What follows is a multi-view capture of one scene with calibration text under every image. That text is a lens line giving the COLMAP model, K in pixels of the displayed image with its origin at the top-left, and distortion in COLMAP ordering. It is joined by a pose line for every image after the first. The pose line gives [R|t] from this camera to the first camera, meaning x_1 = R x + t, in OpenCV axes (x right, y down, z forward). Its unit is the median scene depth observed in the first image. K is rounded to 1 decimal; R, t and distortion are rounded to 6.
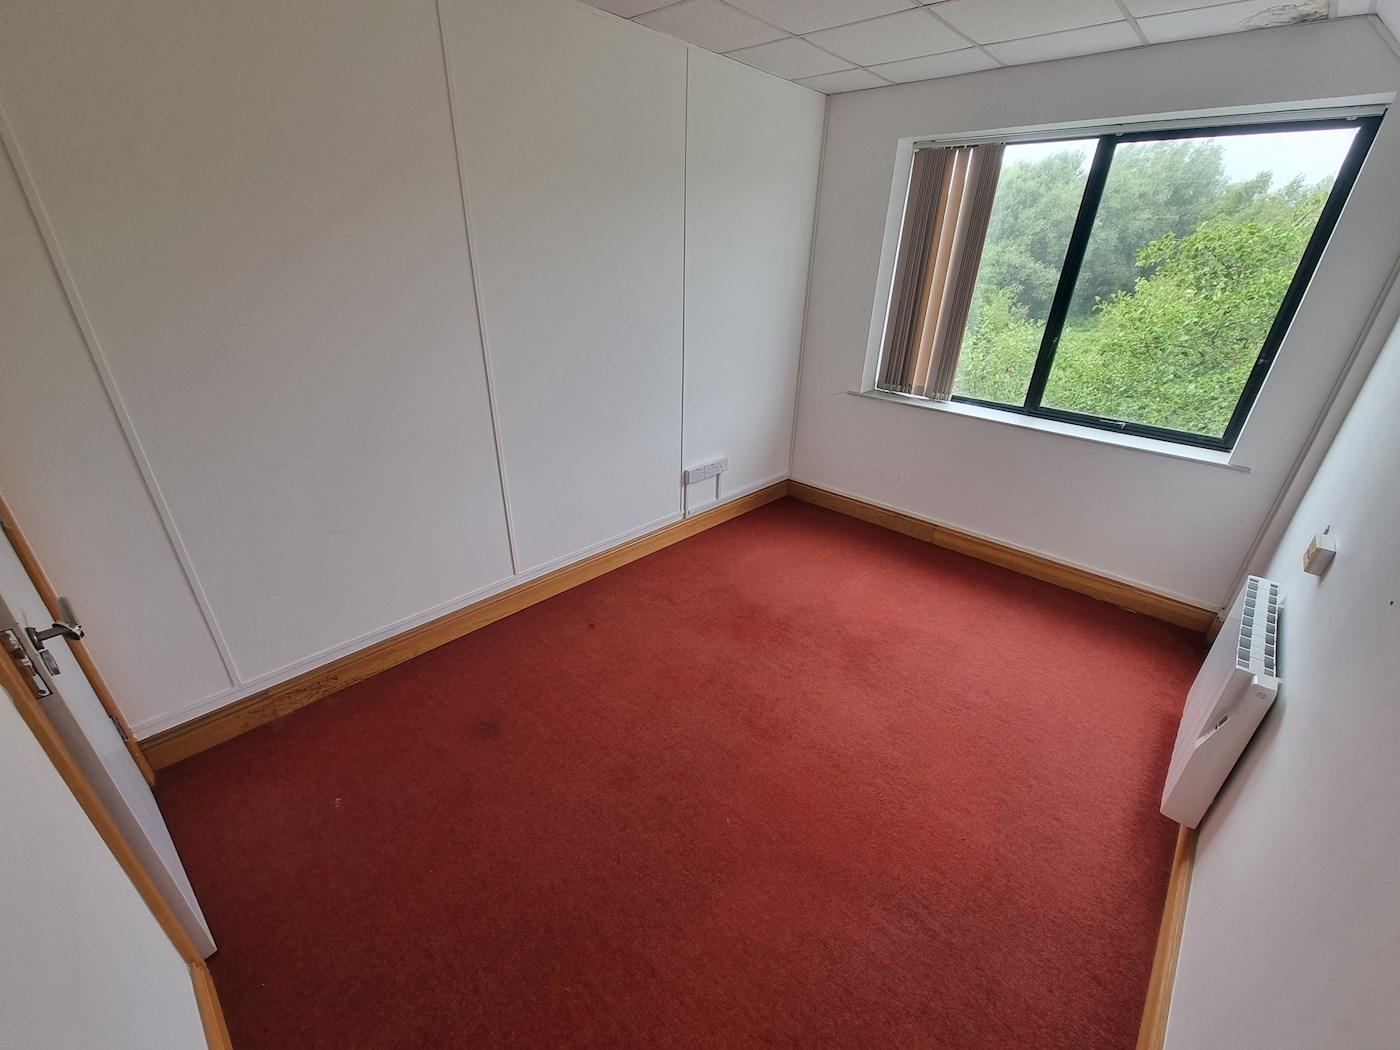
lens RADIAL K [[577.4, 0, 682.4], [0, 577.4, 548.0], [0, 0, 1]] dist [-0.003616, 0.000168]
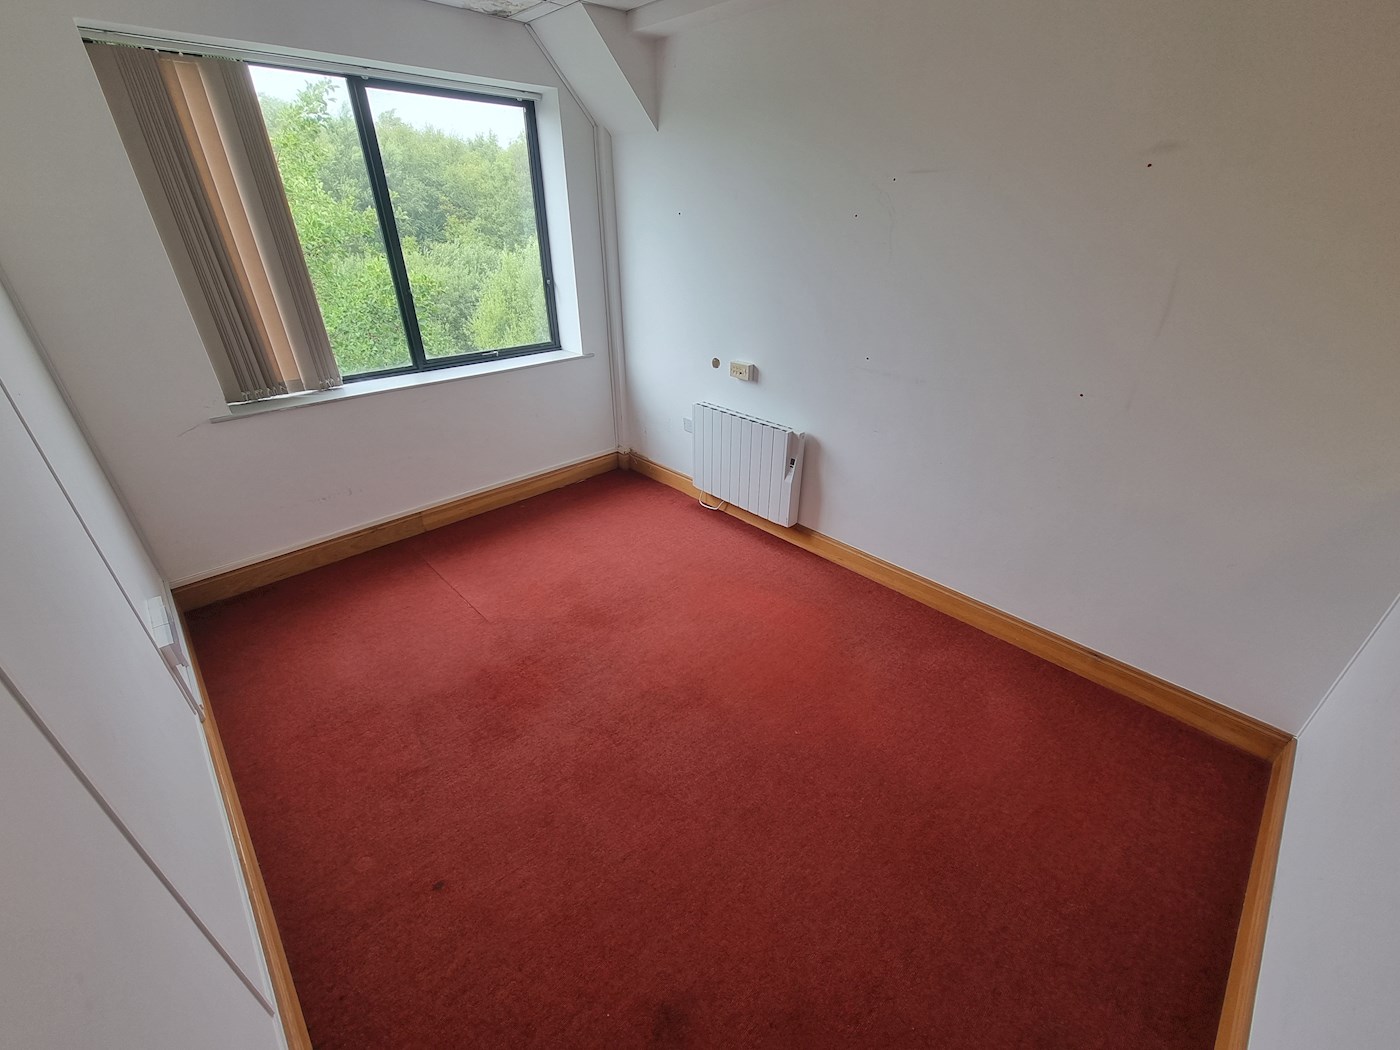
lens RADIAL K [[577.4, 0, 722.0], [0, 577.4, 548.2], [0, 0, 1]] dist [-0.003616, 0.000168]
pose [[0.023699, -0.528357, 0.848691, -0.402897], [0.454018, 0.762023, 0.461723, -0.228516], [-0.890677, 0.374379, 0.257943, 0.408657]]
